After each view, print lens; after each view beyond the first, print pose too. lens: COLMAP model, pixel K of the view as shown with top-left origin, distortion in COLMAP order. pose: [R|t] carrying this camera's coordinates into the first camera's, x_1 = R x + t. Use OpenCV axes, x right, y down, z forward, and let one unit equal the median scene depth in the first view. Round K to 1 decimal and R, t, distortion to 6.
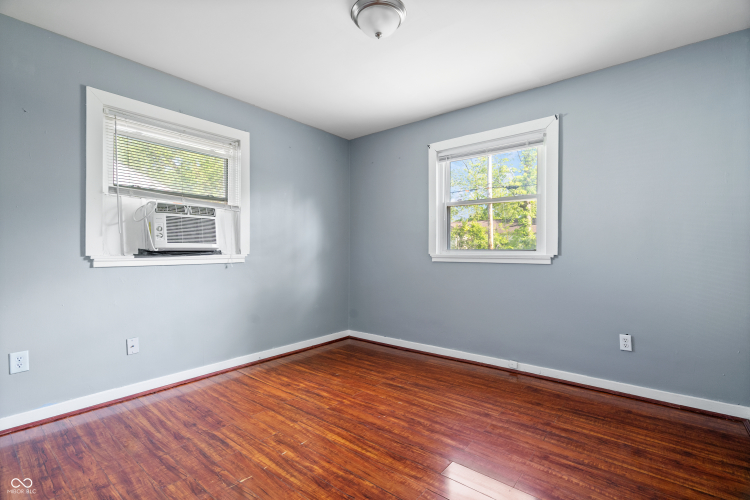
lens RADIAL K [[341.7, 0, 370.0], [0, 341.7, 252.1], [0, 0, 1]] dist [-0.006964, 0.002770]
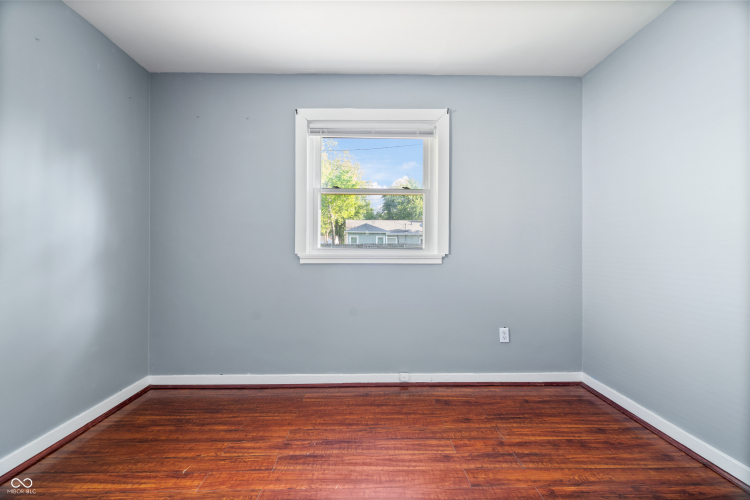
lens RADIAL K [[341.7, 0, 377.9], [0, 341.7, 249.1], [0, 0, 1]] dist [-0.006964, 0.002770]
pose [[0.759313, 0.001246, 0.650724, -0.233862], [-0.000413, 0.999999, -0.001434, -0.004677], [-0.650725, 0.000820, 0.759313, 0.398295]]
